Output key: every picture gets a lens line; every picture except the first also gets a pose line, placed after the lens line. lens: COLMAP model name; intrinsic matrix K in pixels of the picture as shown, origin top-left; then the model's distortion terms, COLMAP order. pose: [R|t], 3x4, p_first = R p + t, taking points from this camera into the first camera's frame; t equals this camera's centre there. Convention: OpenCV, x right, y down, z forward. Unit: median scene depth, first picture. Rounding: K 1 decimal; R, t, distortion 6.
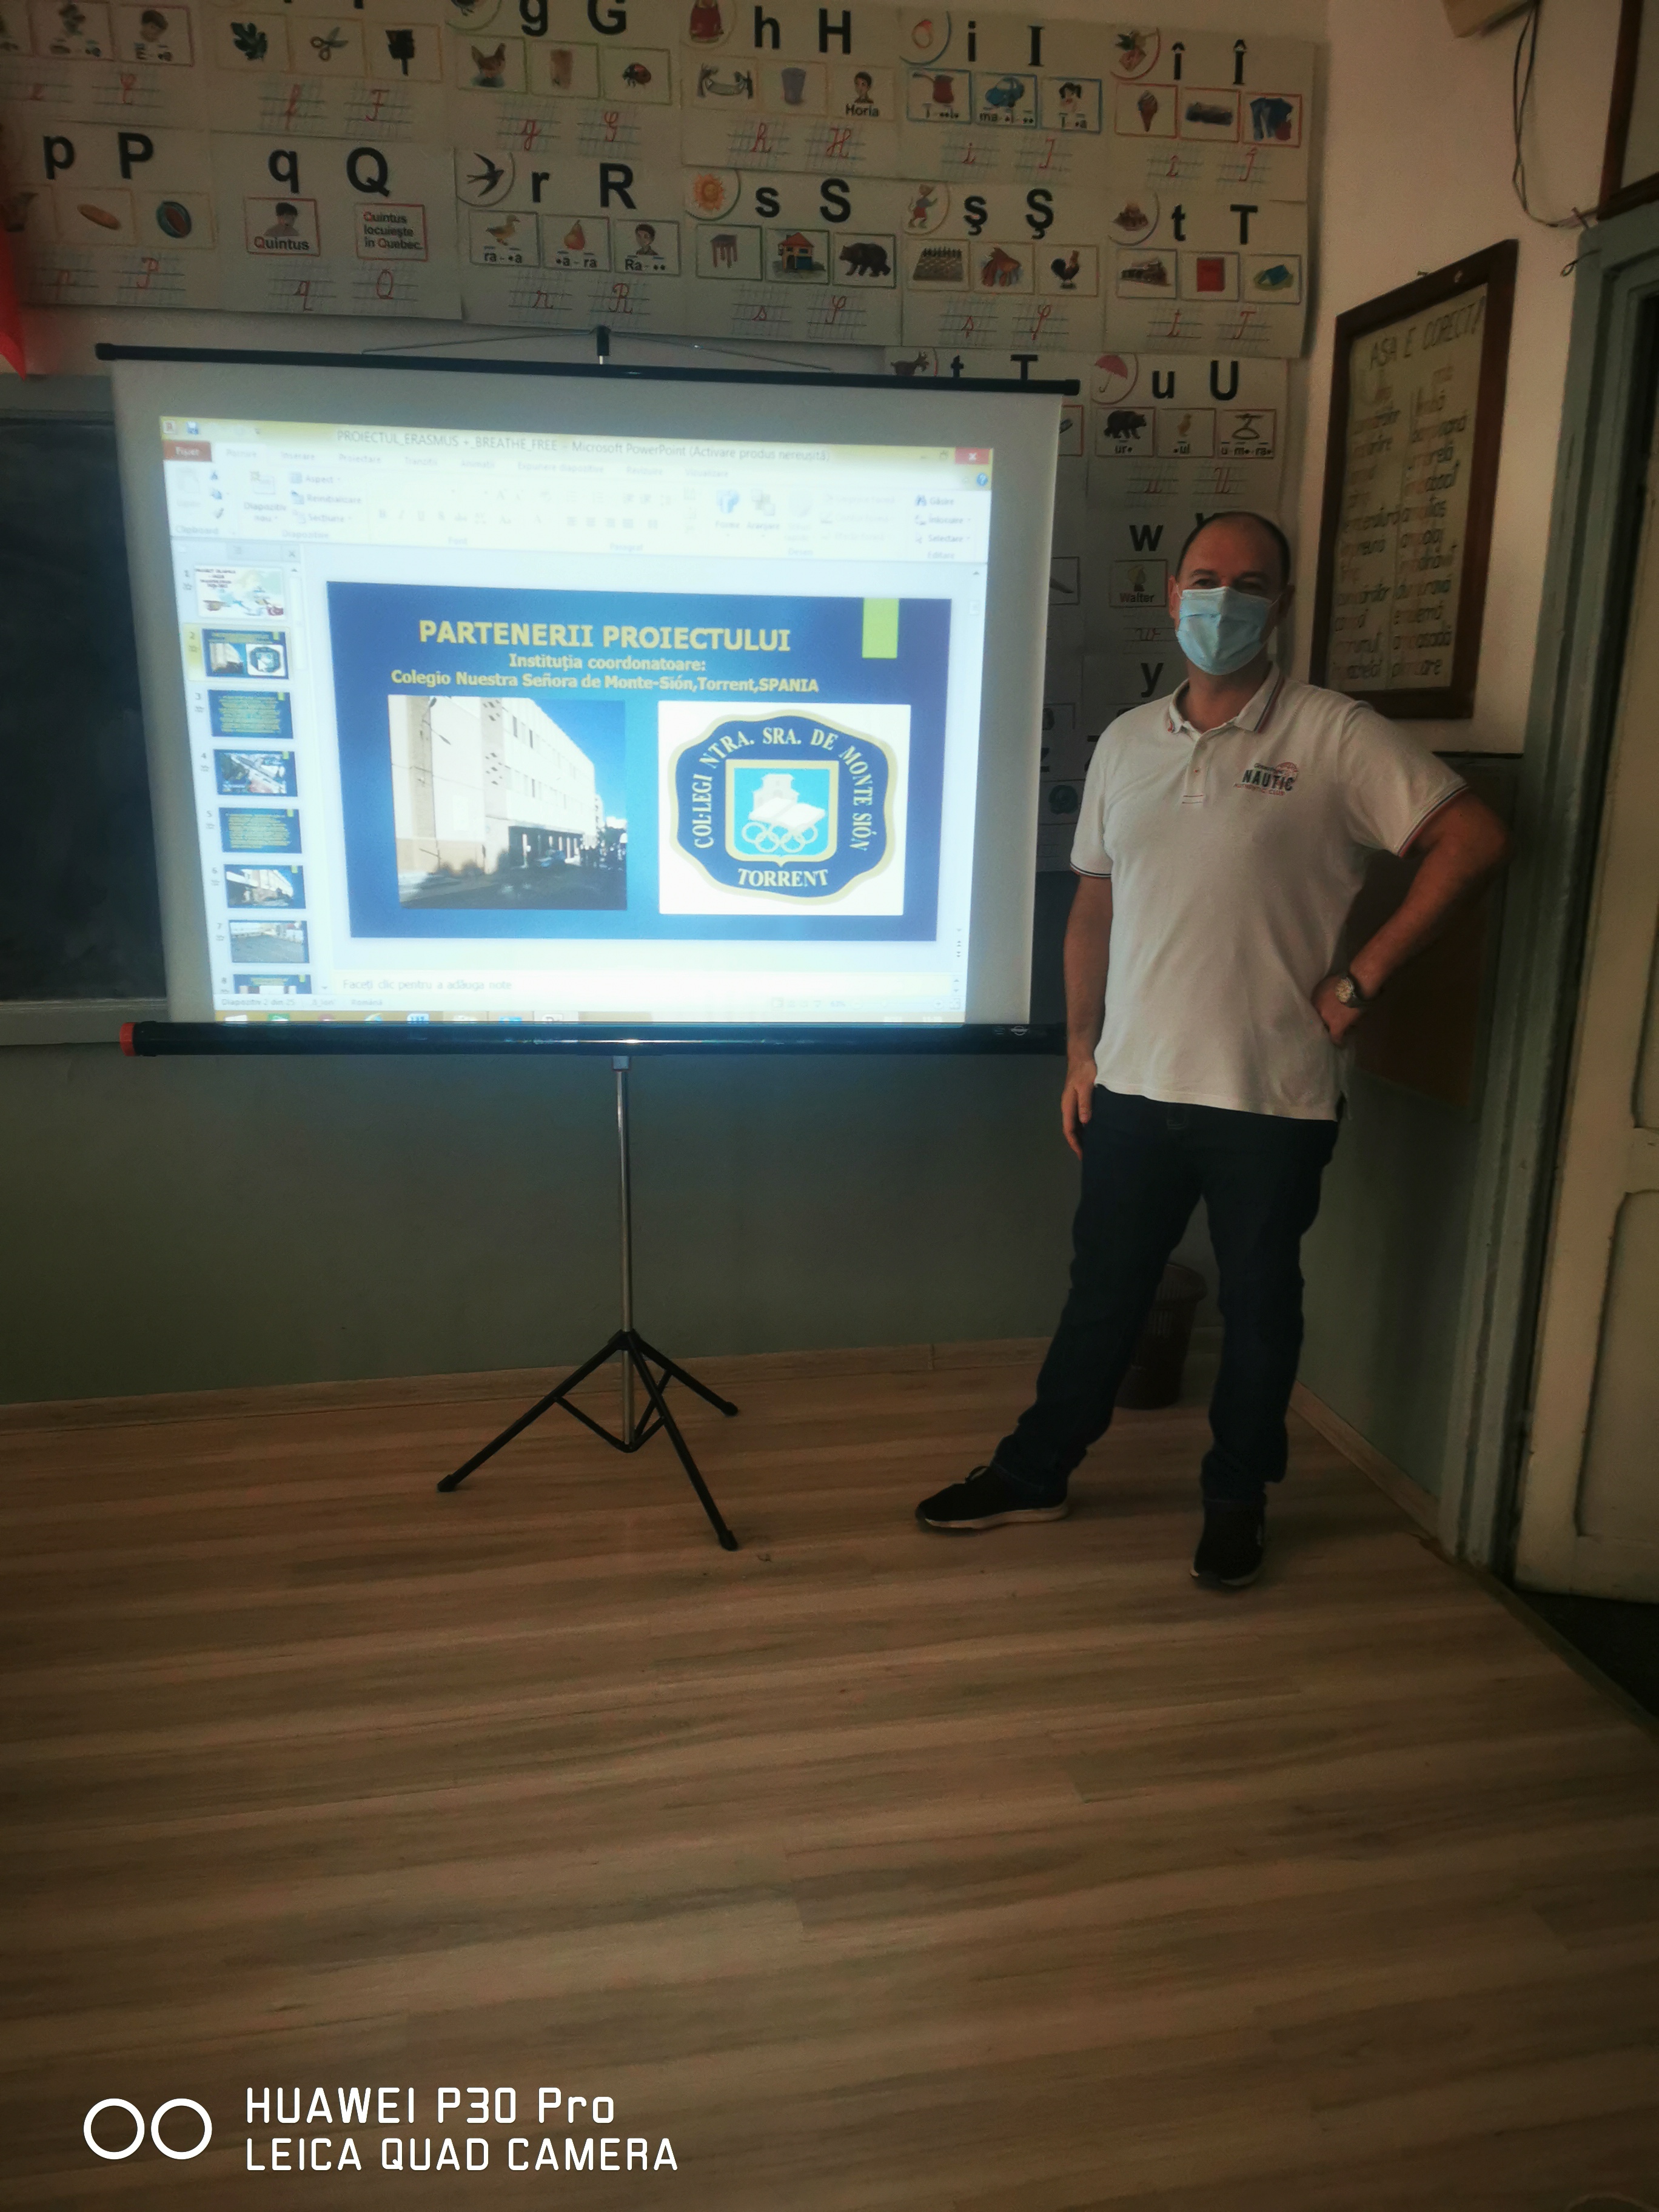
lens RADIAL K [[1692.7, 0, 866.8], [0, 1692.7, 1116.3], [0, 0, 1]] dist [0.091218, -0.124958]
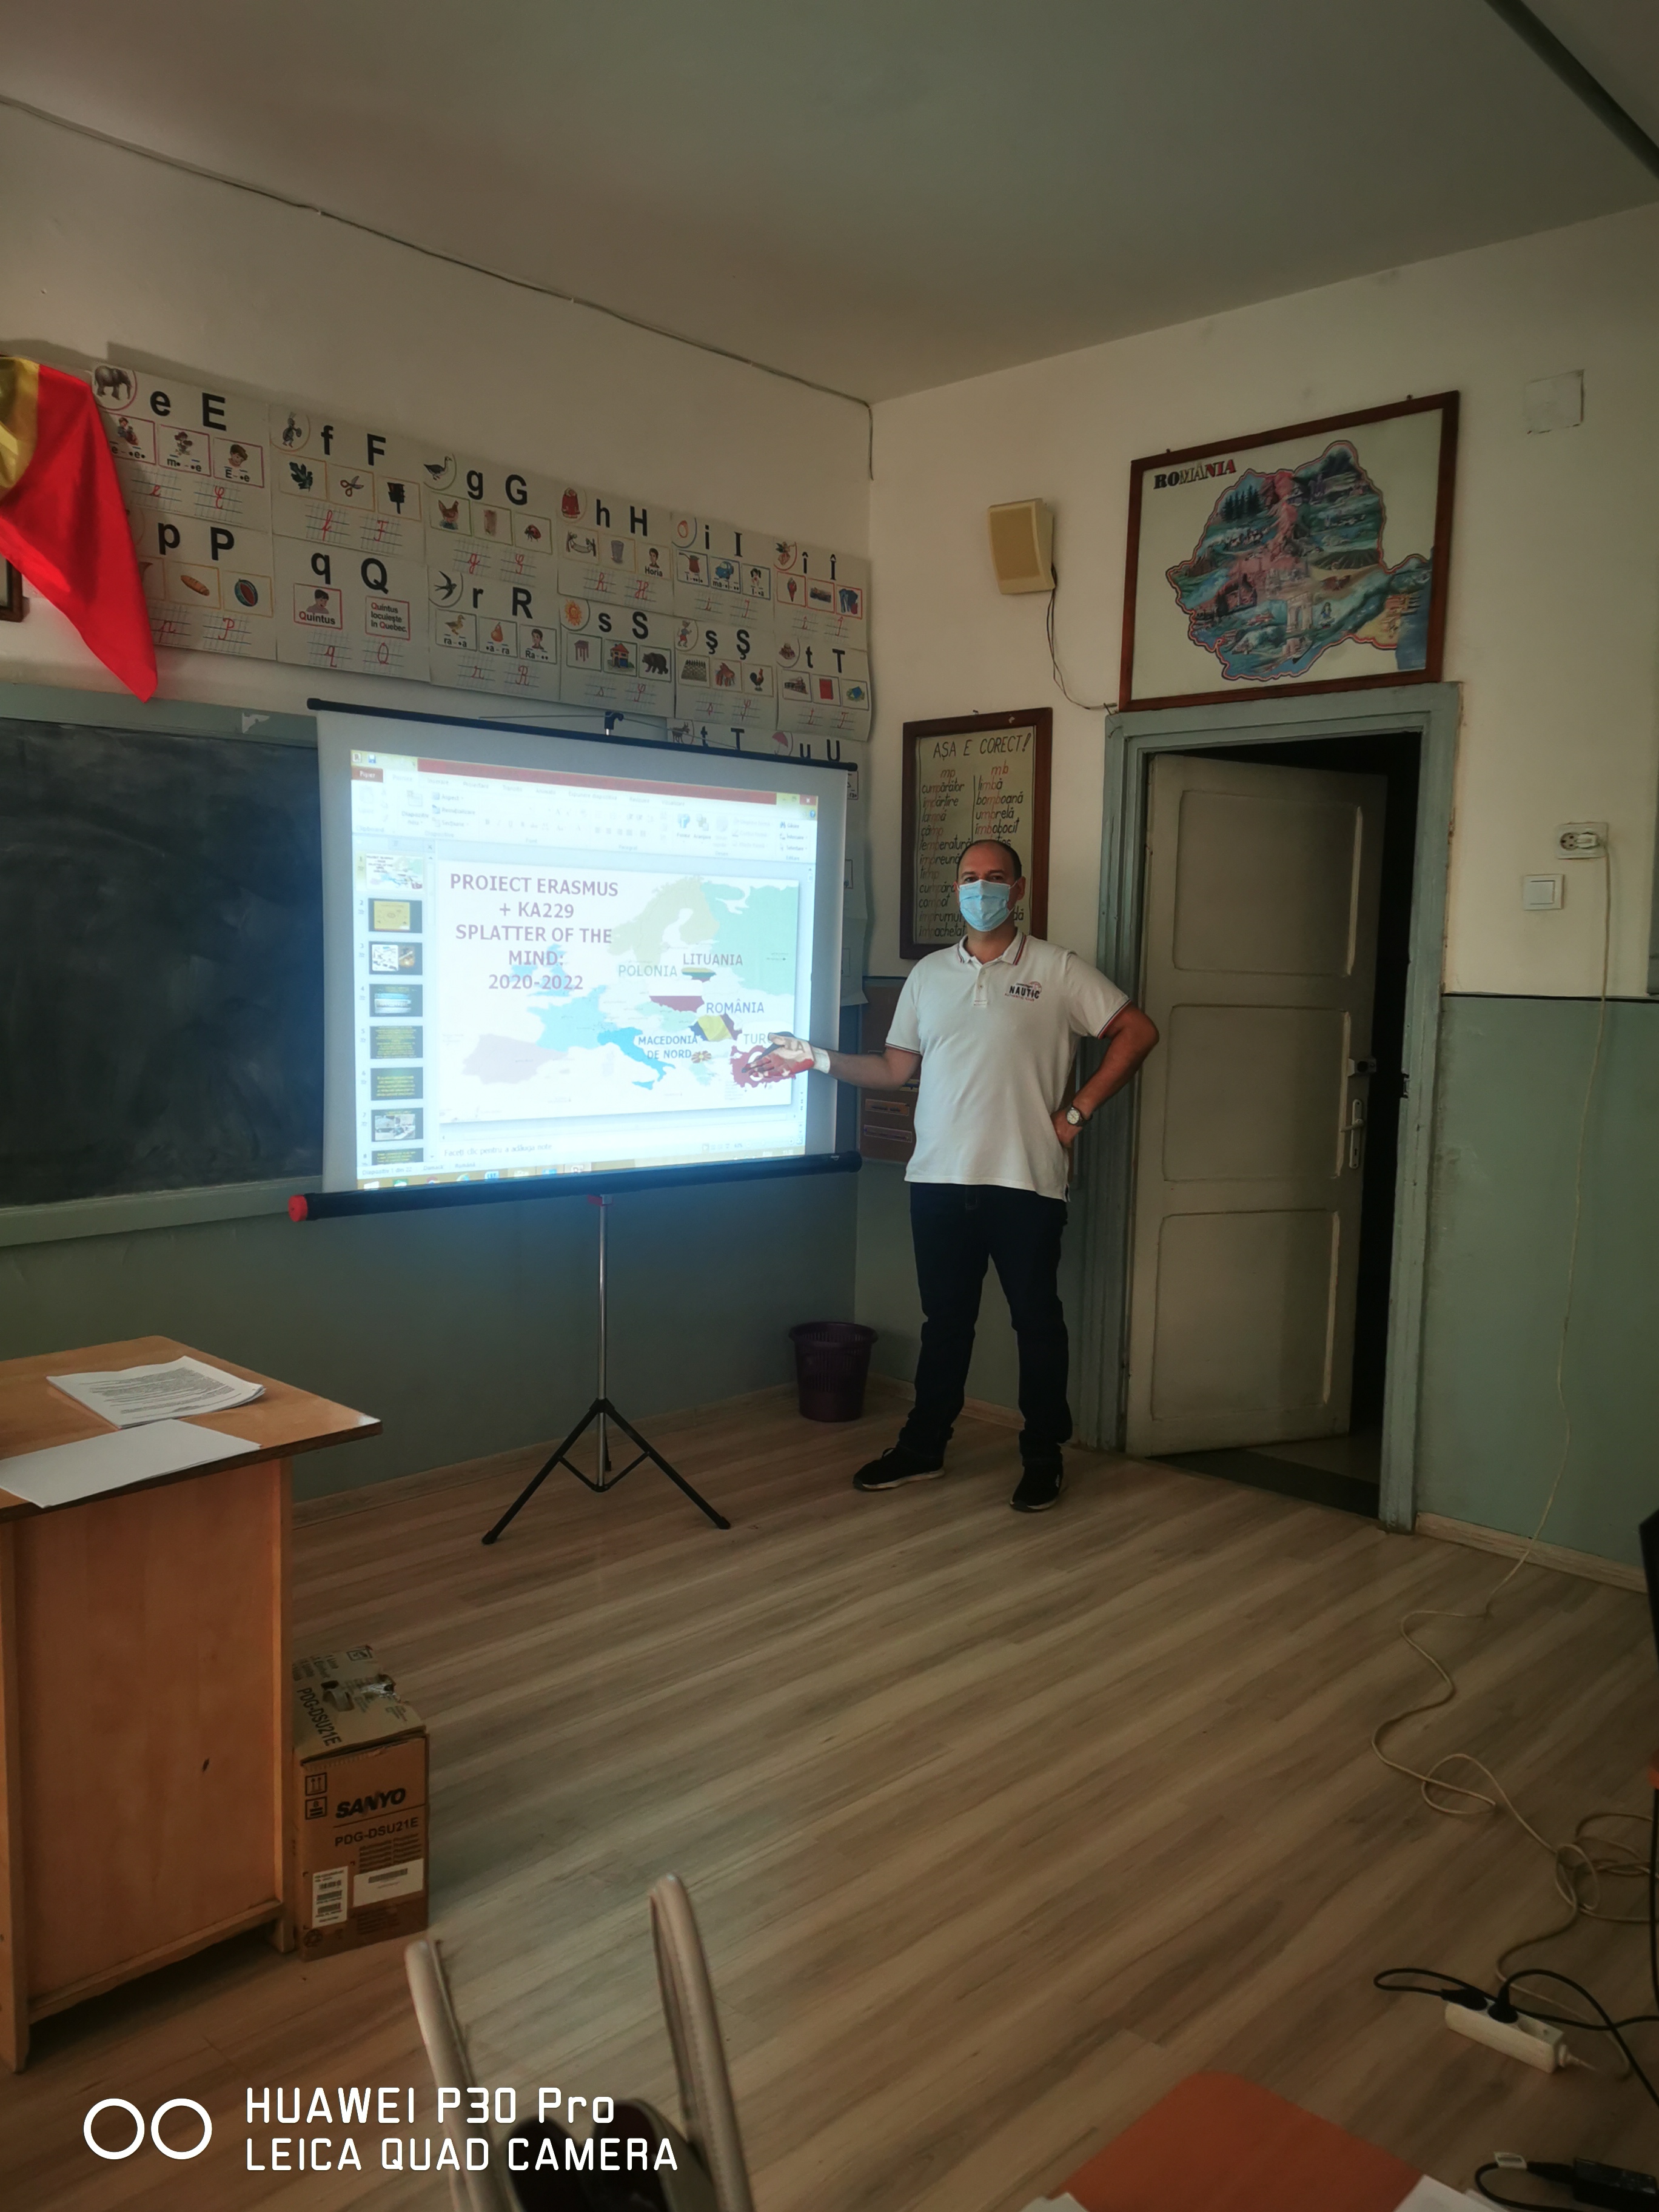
lens RADIAL K [[1714.4, 0, 871.9], [0, 1714.4, 1107.9], [0, 0, 1]] dist [0.060884, -0.004966]
pose [[0.810793, -0.052304, 0.582992, -0.772093], [0.129032, 0.987469, -0.090858, 0.049766], [-0.570934, 0.148892, 0.807382, -0.278676]]
